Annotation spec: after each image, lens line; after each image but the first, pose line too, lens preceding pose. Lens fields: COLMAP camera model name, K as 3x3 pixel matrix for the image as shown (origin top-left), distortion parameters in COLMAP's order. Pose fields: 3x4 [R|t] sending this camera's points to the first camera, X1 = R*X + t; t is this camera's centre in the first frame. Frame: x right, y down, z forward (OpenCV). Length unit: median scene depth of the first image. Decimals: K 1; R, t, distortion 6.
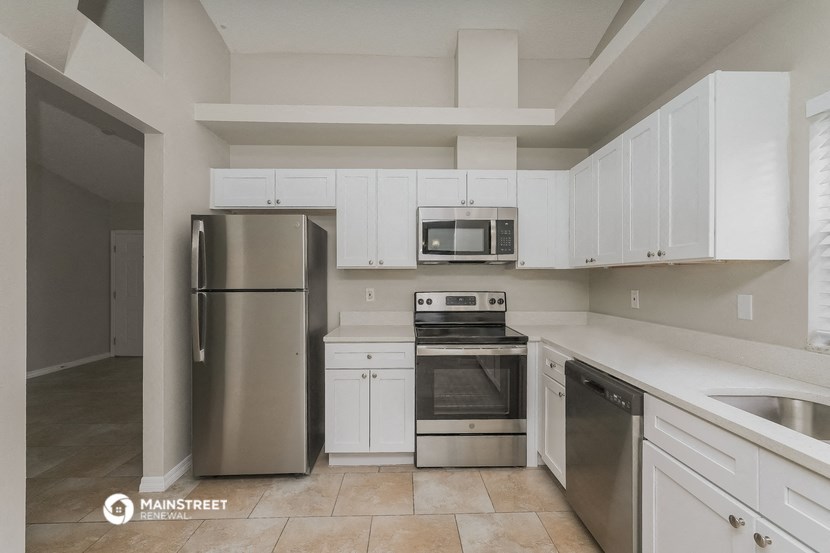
lens RADIAL K [[368.7, 0, 415.0], [0, 368.7, 276.5], [0, 0, 1]] dist [0.000983, 0.000348]
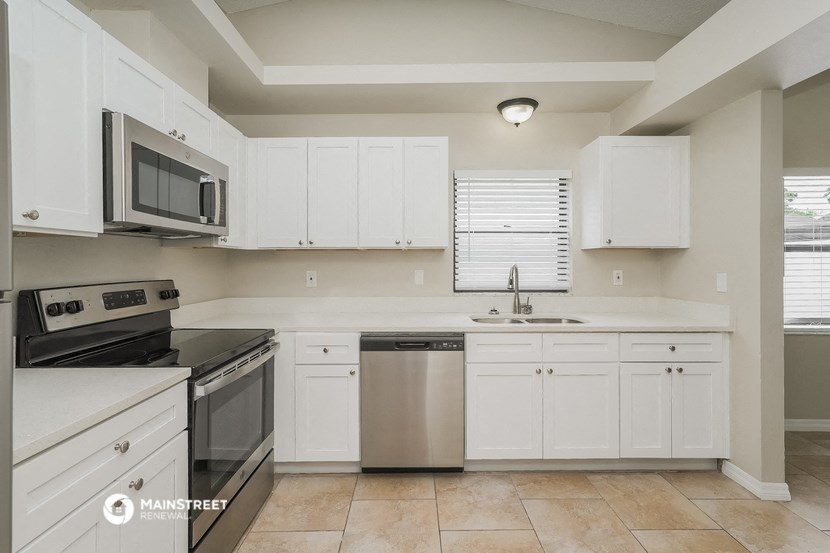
lens RADIAL K [[386.7, 0, 415.0], [0, 386.7, 276.5], [0, 0, 1]] dist [0.000757, 0.000113]
pose [[0.030339, -0.036625, 0.998868, -0.481950], [-0.002408, 0.999323, 0.036715, 0.010063], [-0.999537, -0.003519, 0.030231, 0.592494]]
